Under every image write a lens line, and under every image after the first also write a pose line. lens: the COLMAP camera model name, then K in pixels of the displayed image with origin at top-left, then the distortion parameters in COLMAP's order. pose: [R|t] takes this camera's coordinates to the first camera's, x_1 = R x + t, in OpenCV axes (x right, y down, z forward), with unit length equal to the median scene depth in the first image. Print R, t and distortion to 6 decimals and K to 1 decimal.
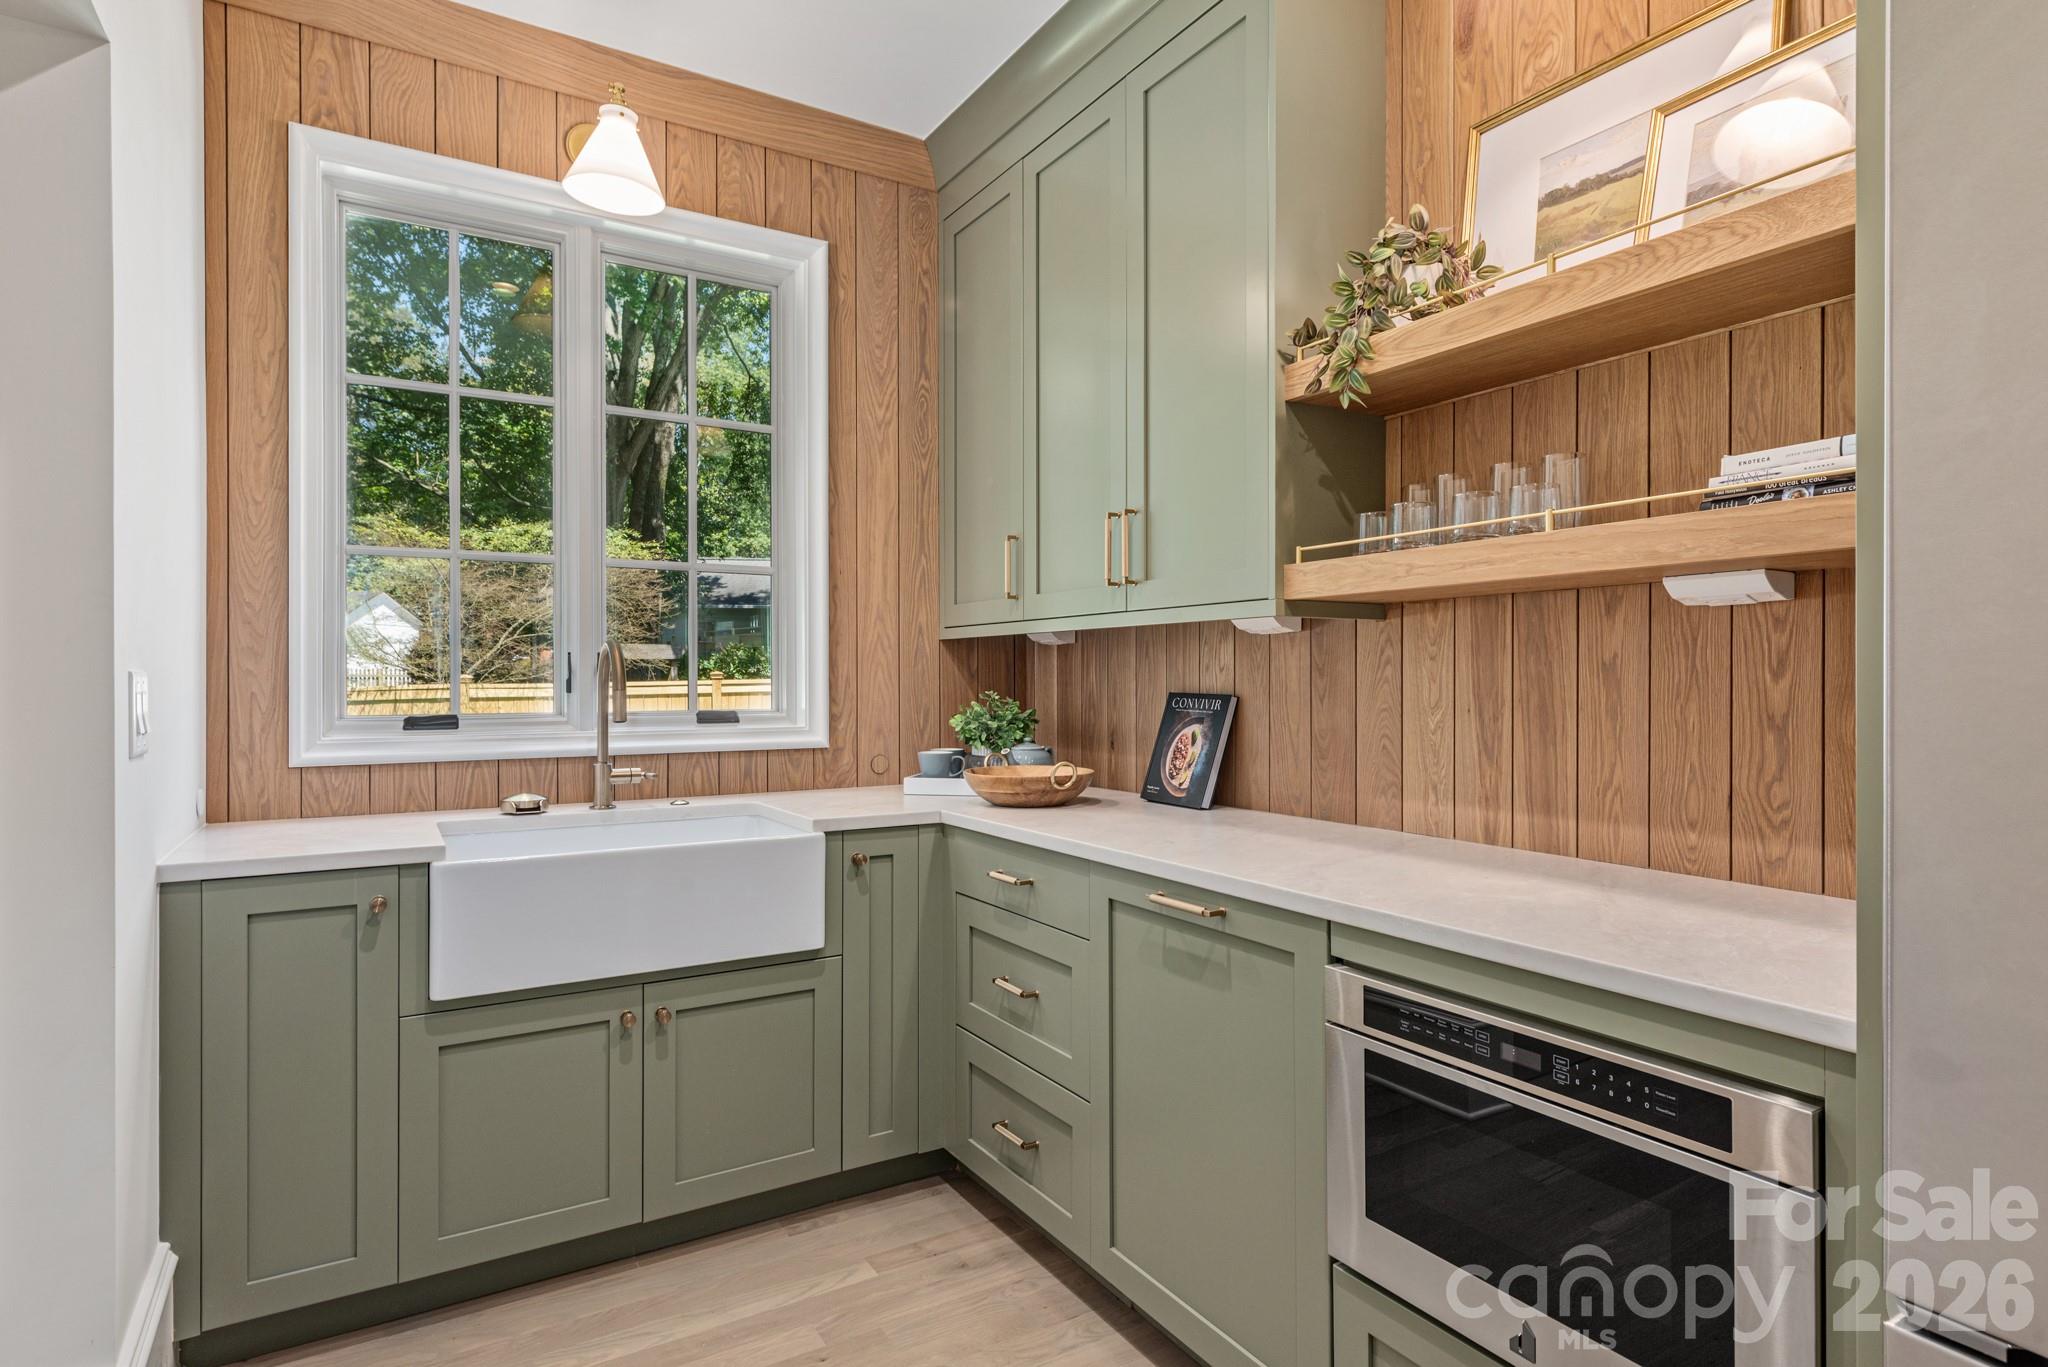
lens RADIAL K [[1065.5, 0, 1028.7], [0, 1065.5, 682.4], [0, 0, 1]] dist [0.010328, -0.001423]
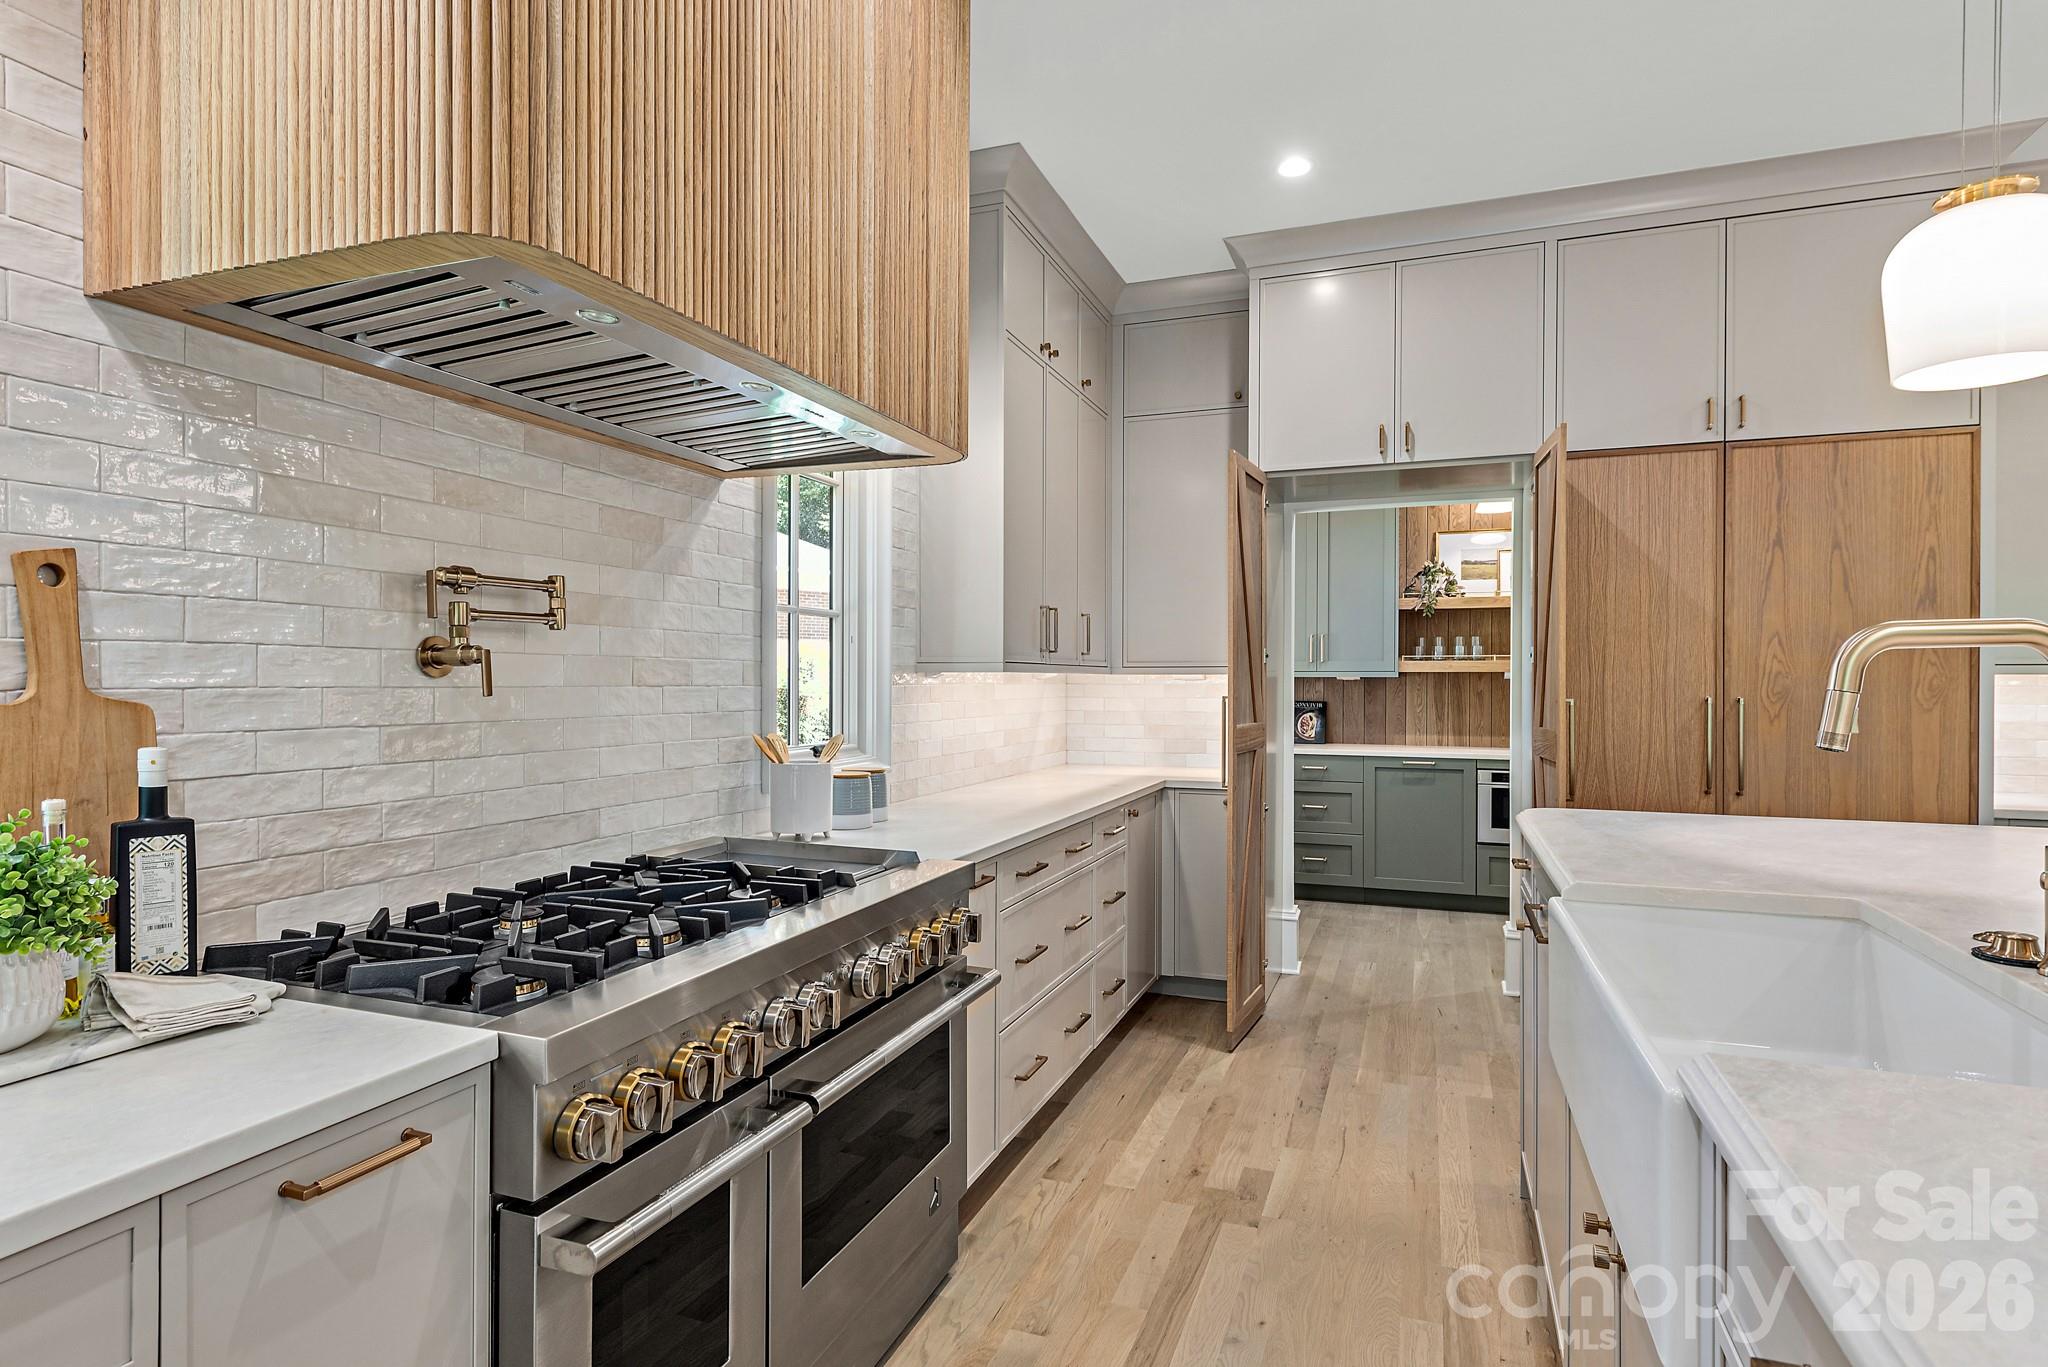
lens RADIAL K [[1065.5, 0, 1021.8], [0, 1065.5, 687.6], [0, 0, 1]] dist [0.010328, -0.001423]
pose [[0.794890, -0.006810, 0.606715, -2.596844], [-0.000092, 0.999936, 0.011344, -0.068615], [-0.606753, -0.009073, 0.794839, -0.853035]]
